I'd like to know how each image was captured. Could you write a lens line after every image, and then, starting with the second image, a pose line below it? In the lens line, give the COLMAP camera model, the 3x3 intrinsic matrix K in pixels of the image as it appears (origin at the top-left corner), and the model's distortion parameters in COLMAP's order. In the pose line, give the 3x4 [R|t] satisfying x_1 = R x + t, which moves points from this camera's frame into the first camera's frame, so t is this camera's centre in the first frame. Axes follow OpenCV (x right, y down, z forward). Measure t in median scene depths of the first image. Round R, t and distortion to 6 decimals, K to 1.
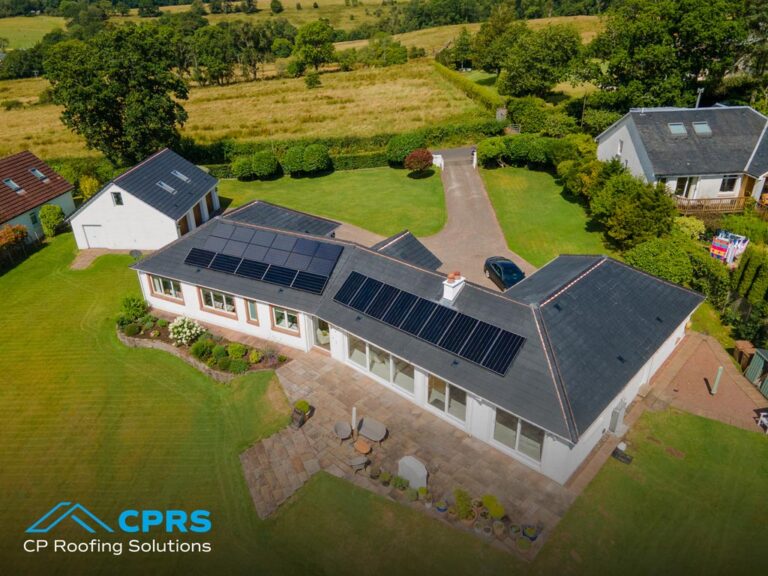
lens RADIAL K [[559.8, 0, 382.2], [0, 559.8, 291.3], [0, 0, 1]] dist [0.013732, 0.053051]
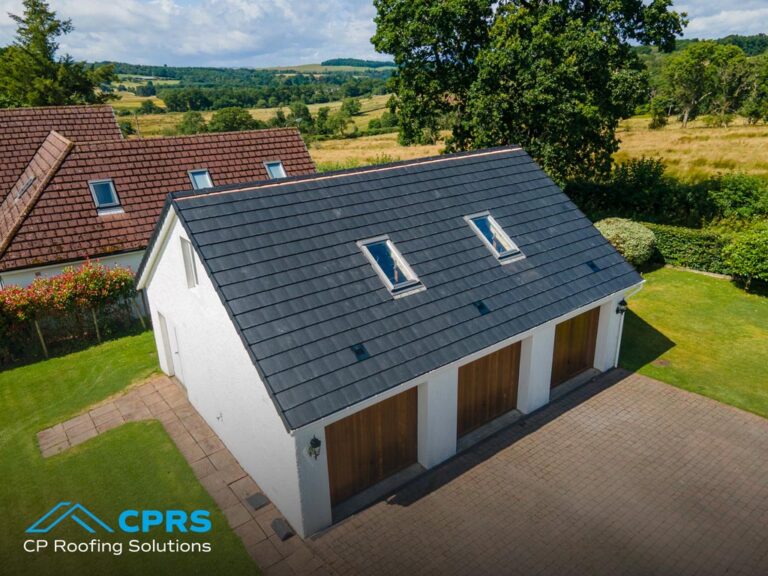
lens RADIAL K [[563.2, 0, 384.0], [0, 563.2, 288.0], [0, 0, 1]] dist [0.004039, 0.067605]
pose [[0.649884, 0.275965, -0.708163, -0.182391], [-0.343657, 0.937760, 0.050061, -0.171543], [0.677902, 0.210831, 0.704272, 0.750341]]
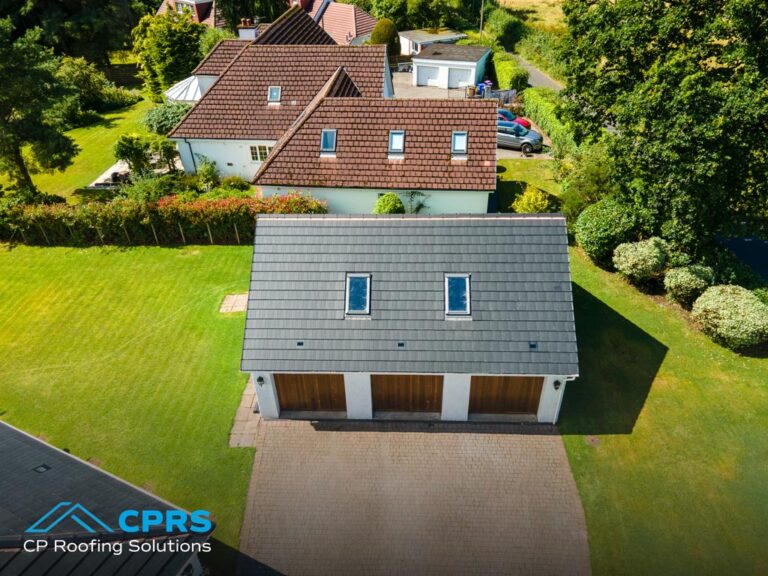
lens RADIAL K [[559.8, 0, 382.2], [0, 559.8, 291.3], [0, 0, 1]] dist [0.013732, 0.053051]
pose [[0.008591, 0.610253, -0.792160, -0.065855], [-0.443219, 0.712447, 0.544037, -0.376602], [0.896372, 0.346427, 0.276597, 0.831081]]
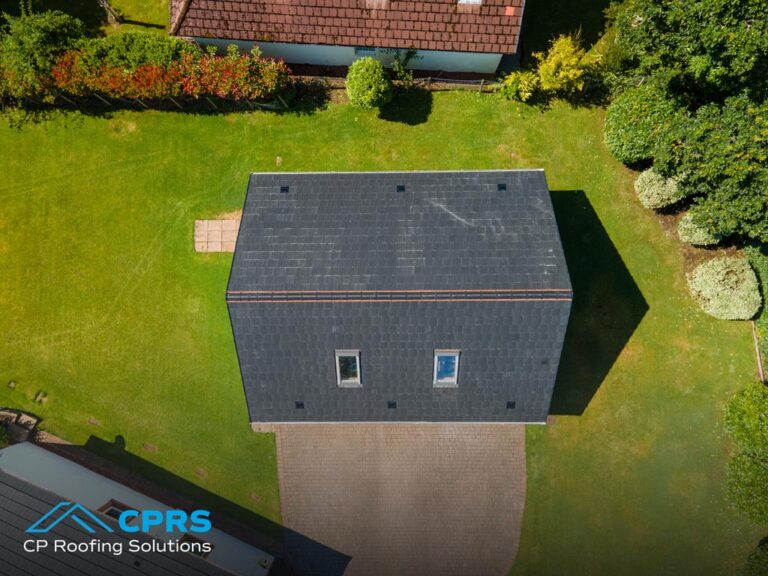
lens RADIAL K [[563.2, 0, 384.0], [0, 563.2, 288.0], [0, 0, 1]] dist [0.004039, 0.067605]
pose [[0.053945, 0.998537, -0.003755, -0.404209], [-0.443654, 0.027337, 0.895781, -0.515067], [0.894573, -0.046657, 0.444480, 0.776813]]
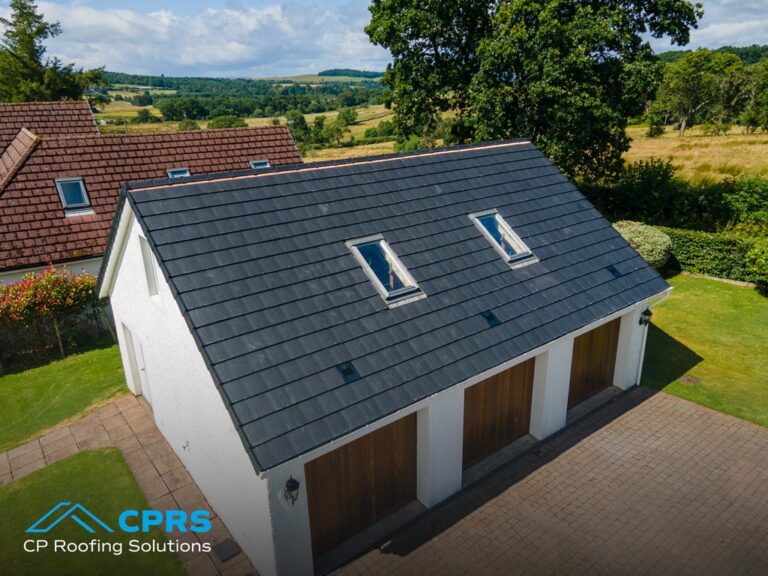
lens RADIAL K [[563.2, 0, 384.0], [0, 563.2, 288.0], [0, 0, 1]] dist [0.004039, 0.067605]
pose [[0.654483, 0.264445, -0.708322, -0.205472], [-0.343987, 0.938412, 0.032506, -0.169646], [0.673294, 0.222380, 0.705140, 0.774990]]
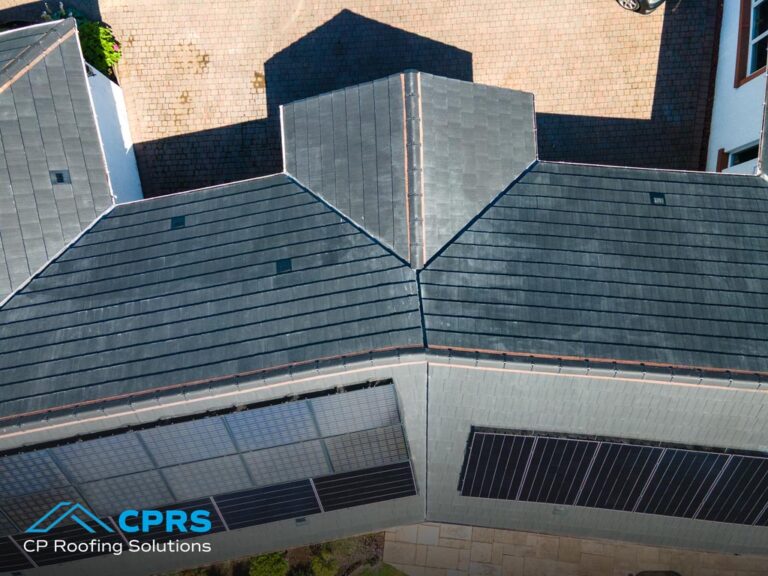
lens RADIAL K [[559.8, 0, 382.2], [0, 559.8, 291.3], [0, 0, 1]] dist [0.013732, 0.053051]
pose [[0.790933, -0.611900, 0.001692, -0.026450], [0.284023, 0.369571, 0.884730, -0.227058], [-0.541992, -0.699282, 0.466100, 0.544764]]
